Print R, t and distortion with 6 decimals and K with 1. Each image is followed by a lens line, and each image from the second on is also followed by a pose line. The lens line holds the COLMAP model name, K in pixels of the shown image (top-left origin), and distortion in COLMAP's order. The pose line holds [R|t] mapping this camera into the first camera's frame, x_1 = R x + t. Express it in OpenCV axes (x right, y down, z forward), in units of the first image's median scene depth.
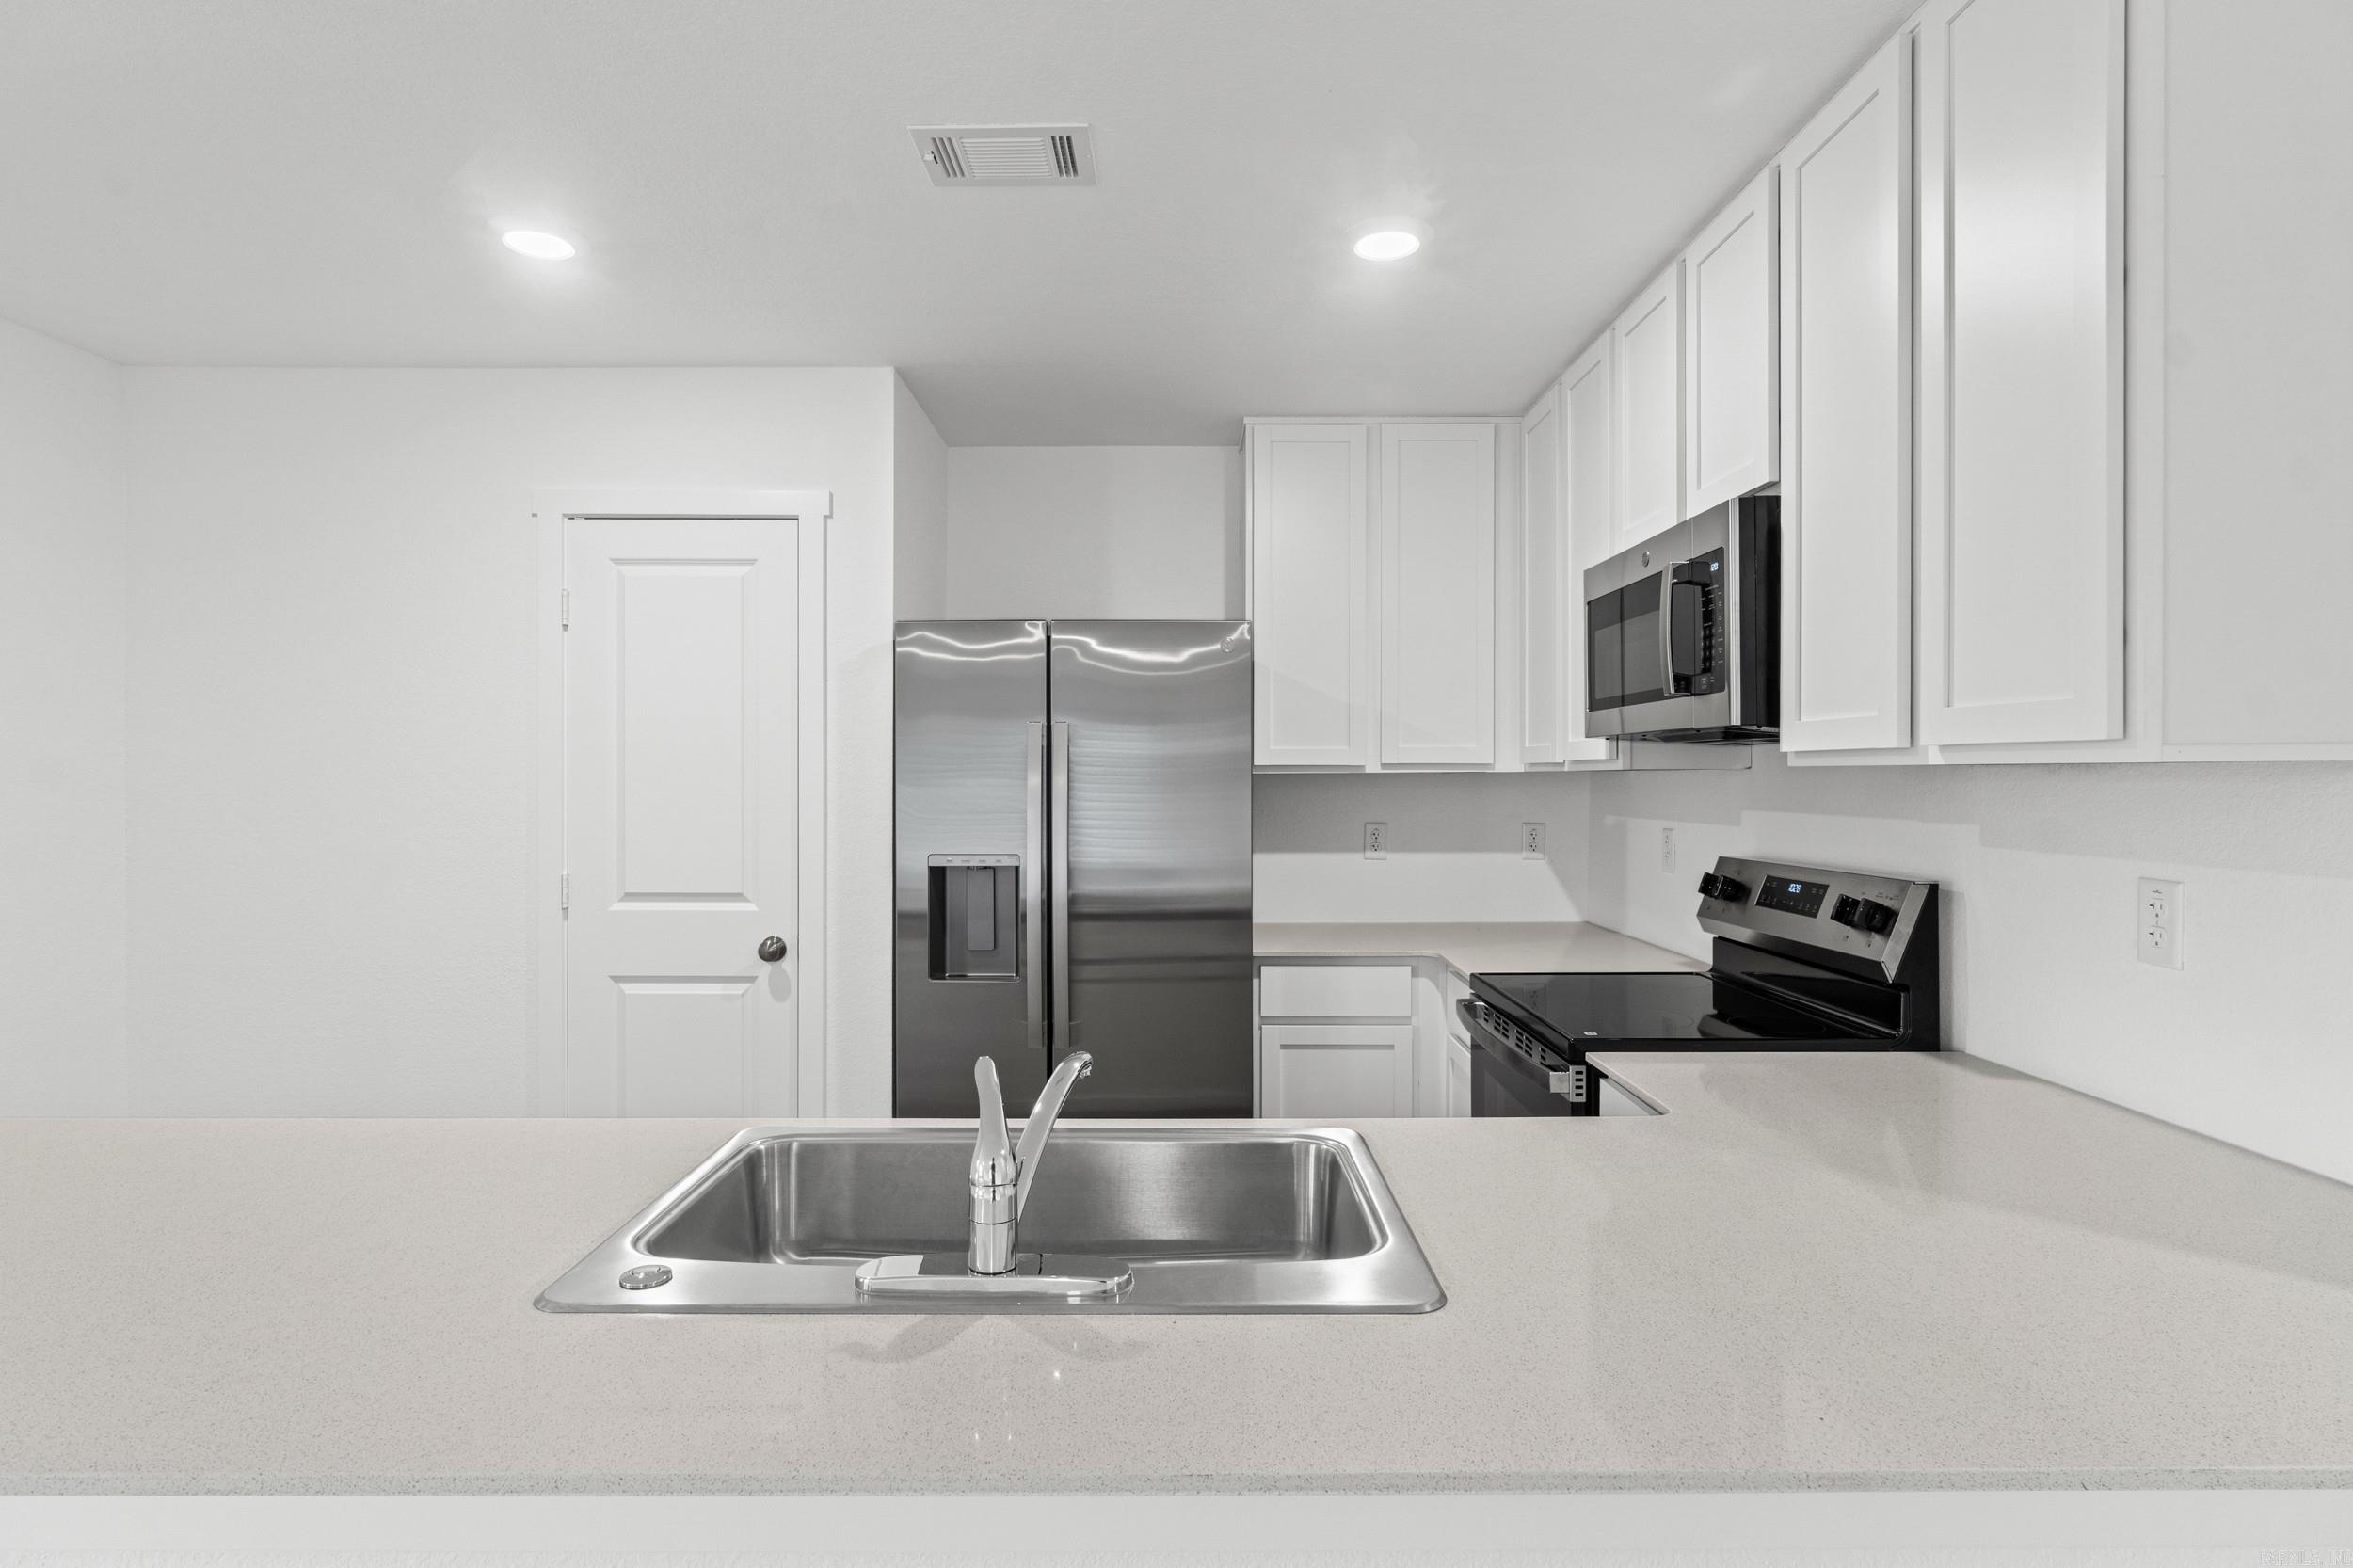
lens RADIAL K [[1198.8, 0, 1176.5], [0, 1198.8, 784.0], [0, 0, 1]] dist [-0.004745, -0.001032]
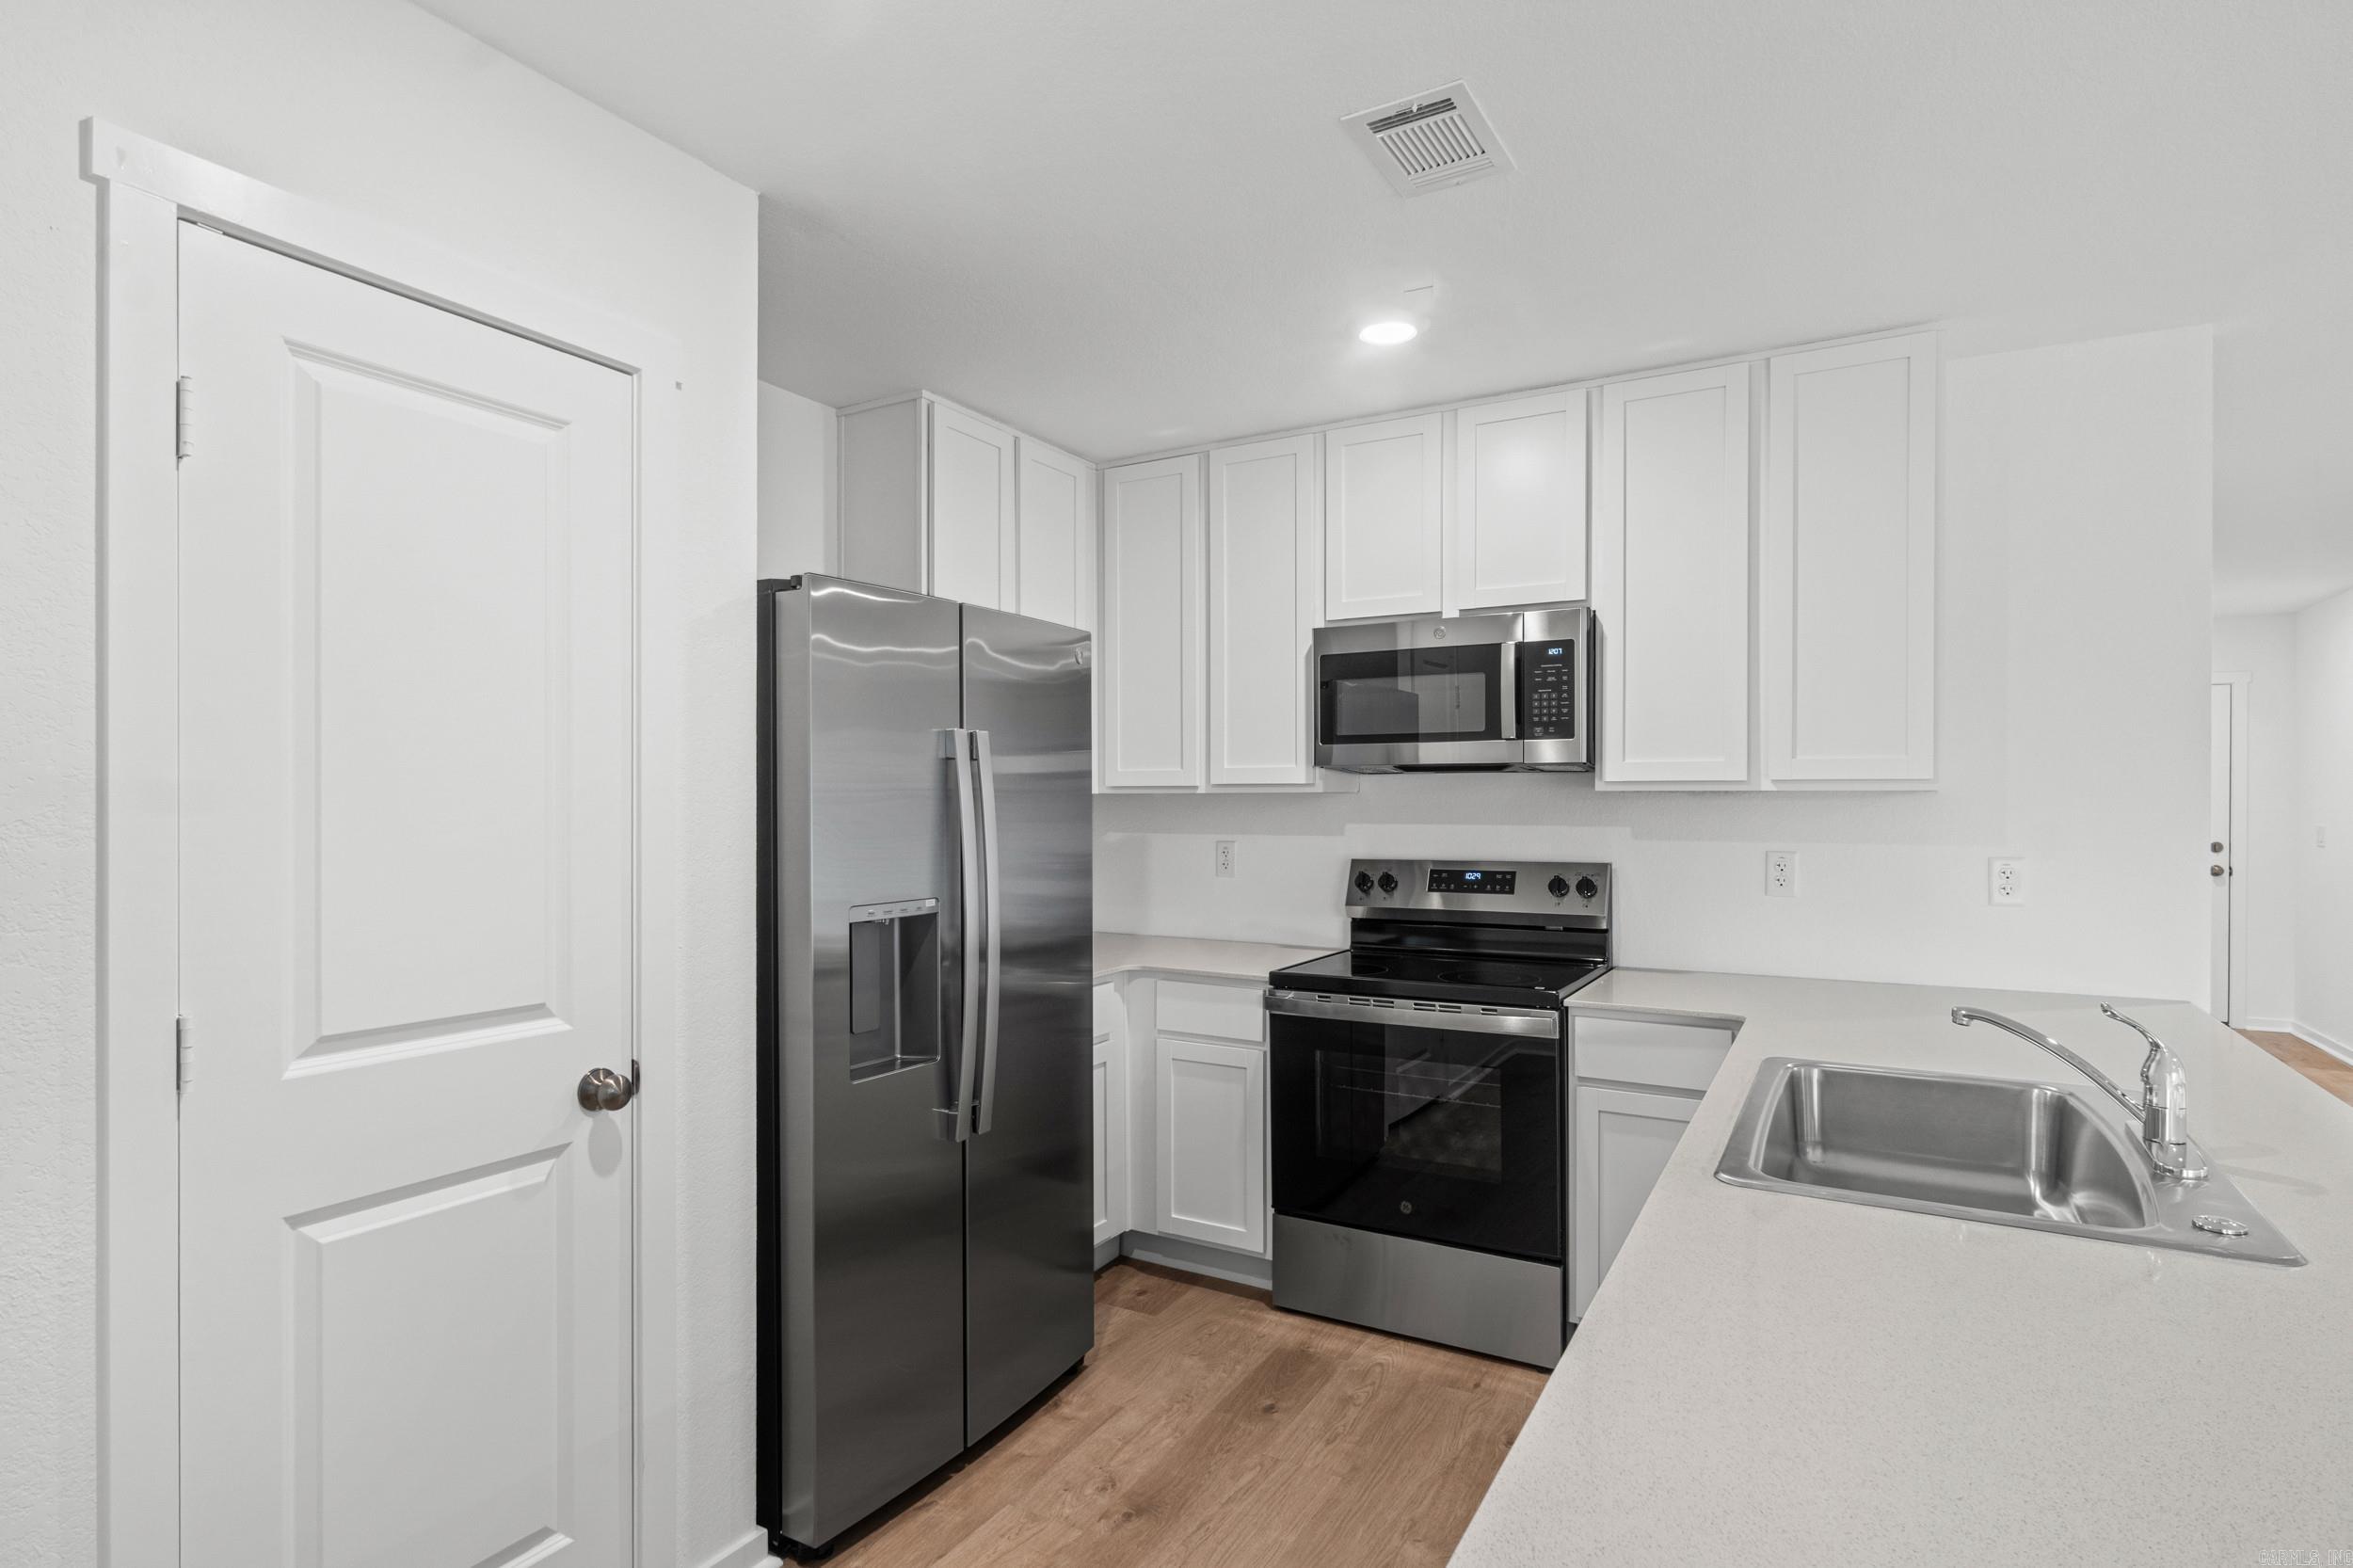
lens RADIAL K [[1207.0, 0, 1160.4], [0, 1207.0, 799.5], [0, 0, 1]] dist [-0.001145, 0.001972]
pose [[0.509144, -0.001239, 0.860681, -0.782777], [0.005809, 0.999981, -0.001997, -0.002629], [-0.860662, 0.006016, 0.509141, 0.506070]]
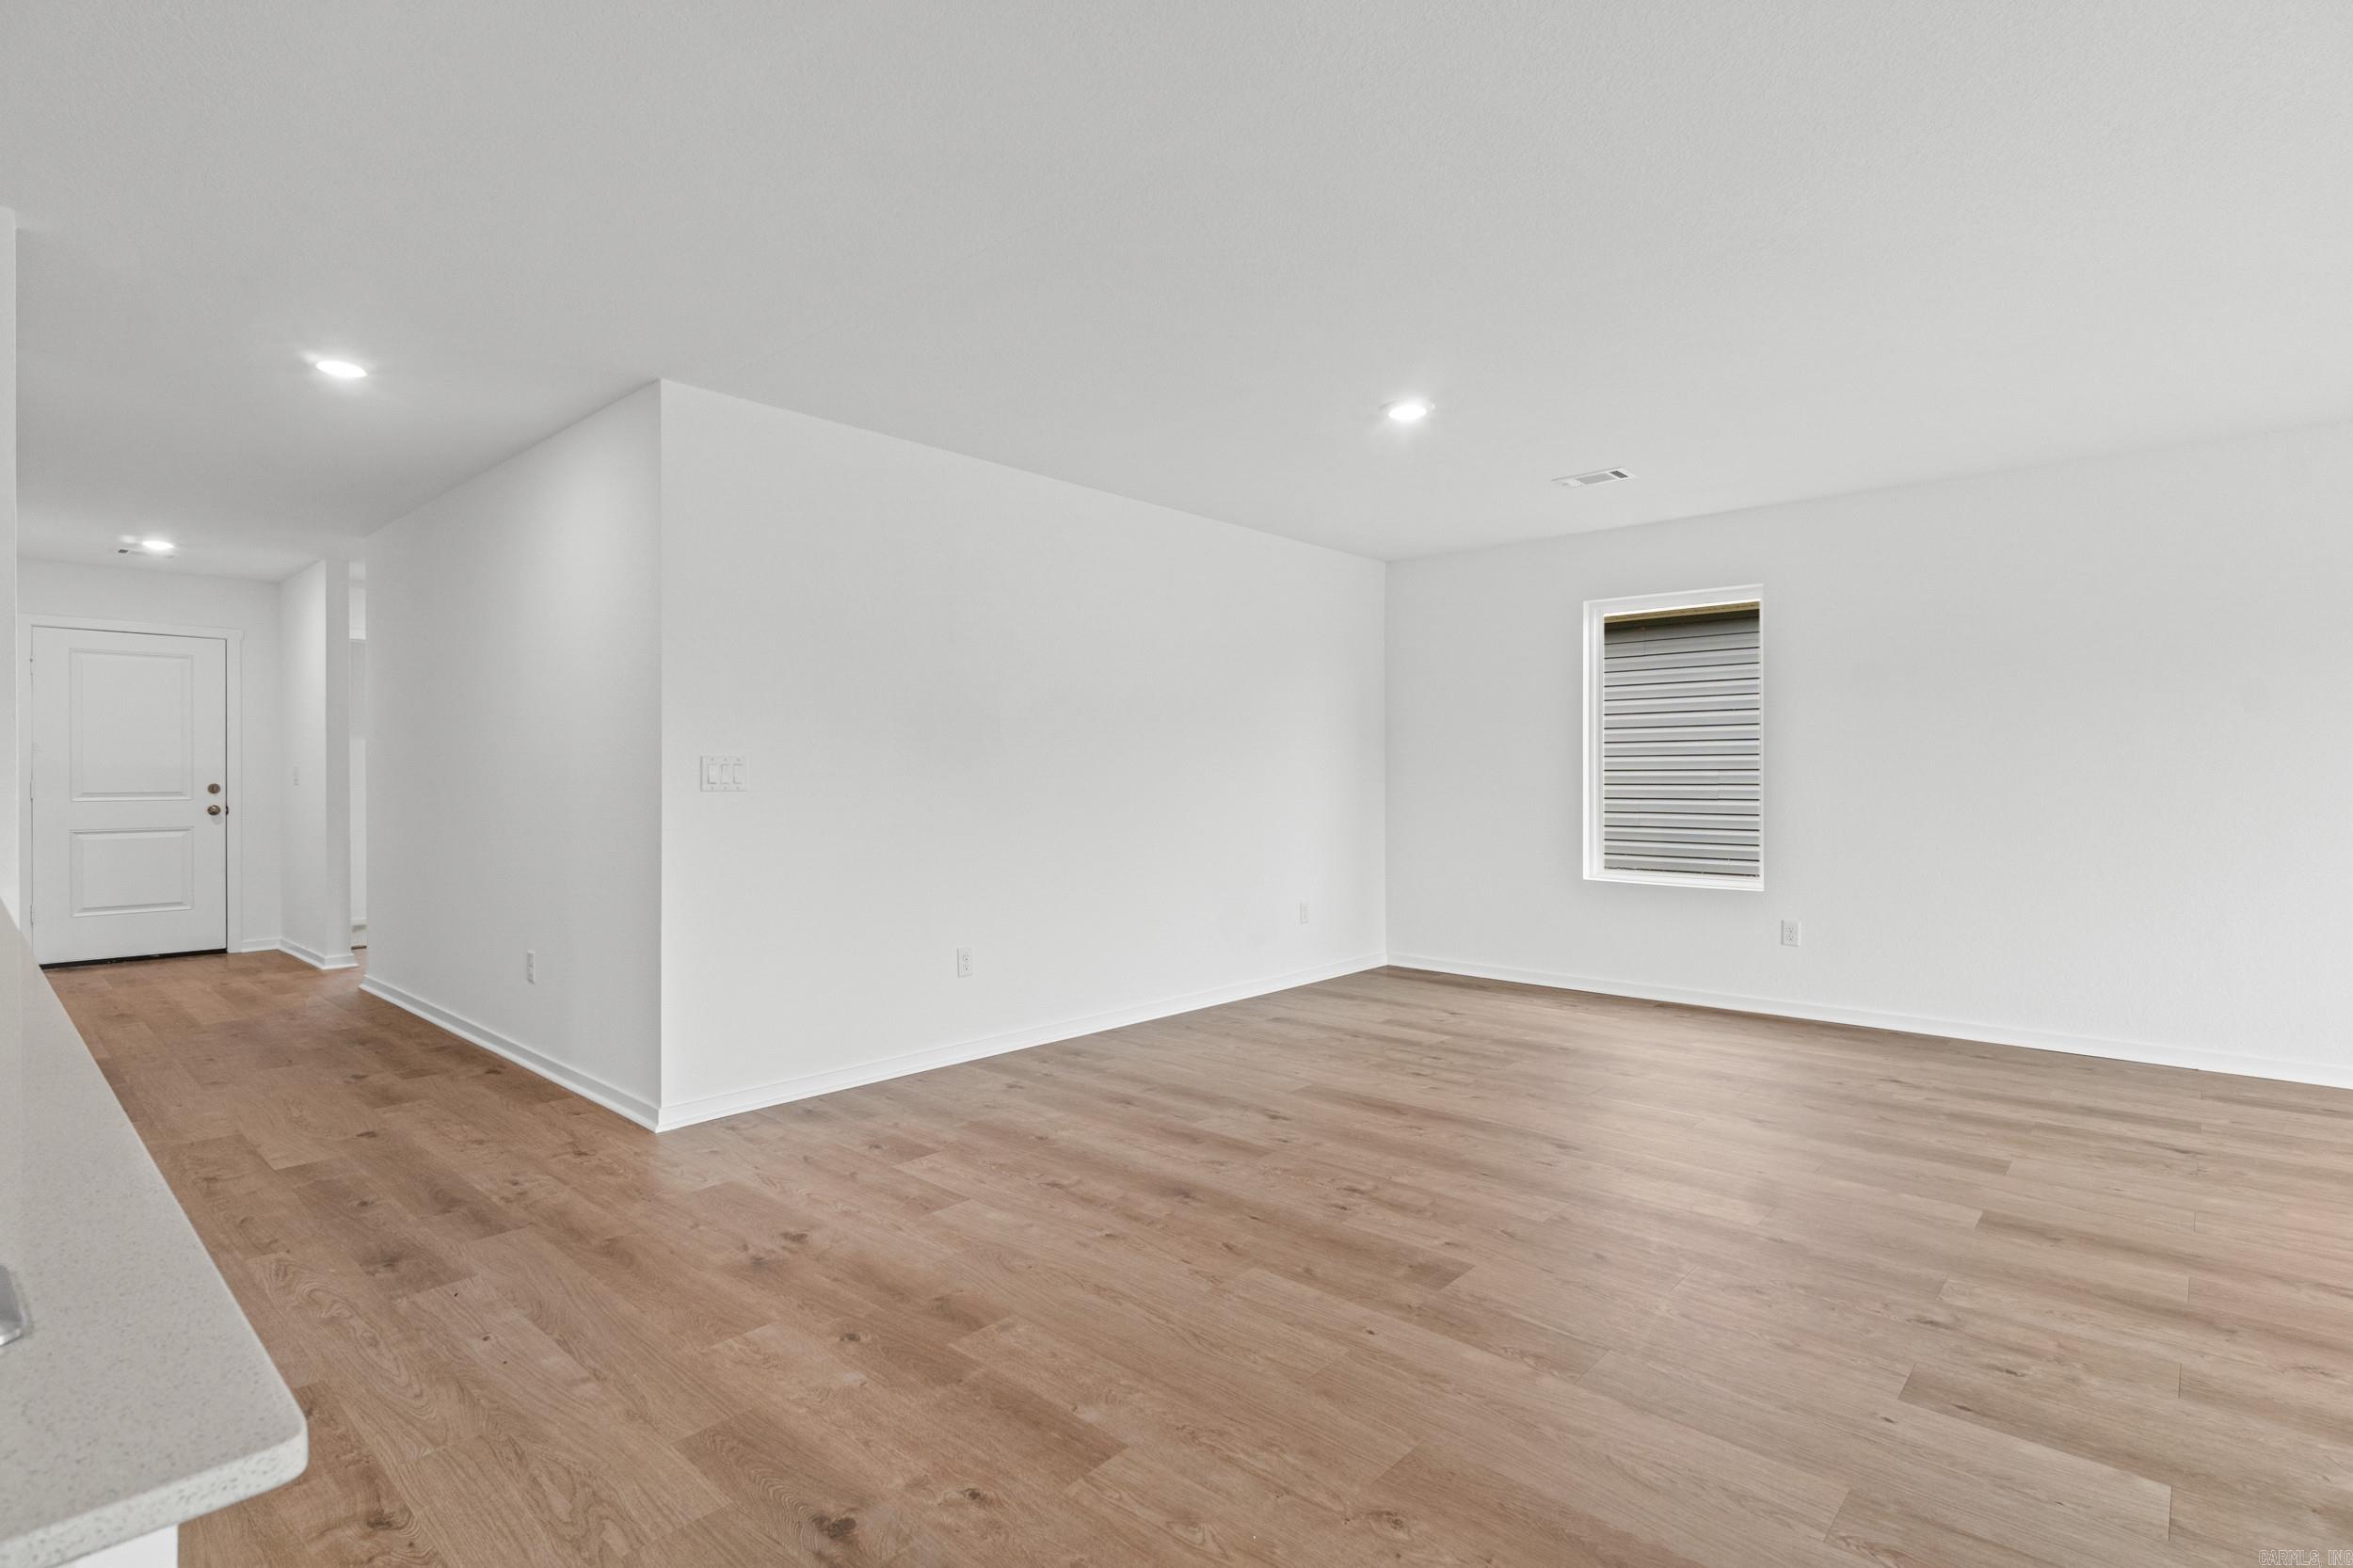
lens RADIAL K [[1129.8, 0, 1167.2], [0, 1129.8, 786.1], [0, 0, 1]] dist [-0.001482, 0.005583]
pose [[-0.731175, -0.005966, 0.682164, -0.810664], [0.004282, 0.999902, 0.013335, 0.073507], [-0.682176, 0.012672, -0.731078, 0.293082]]
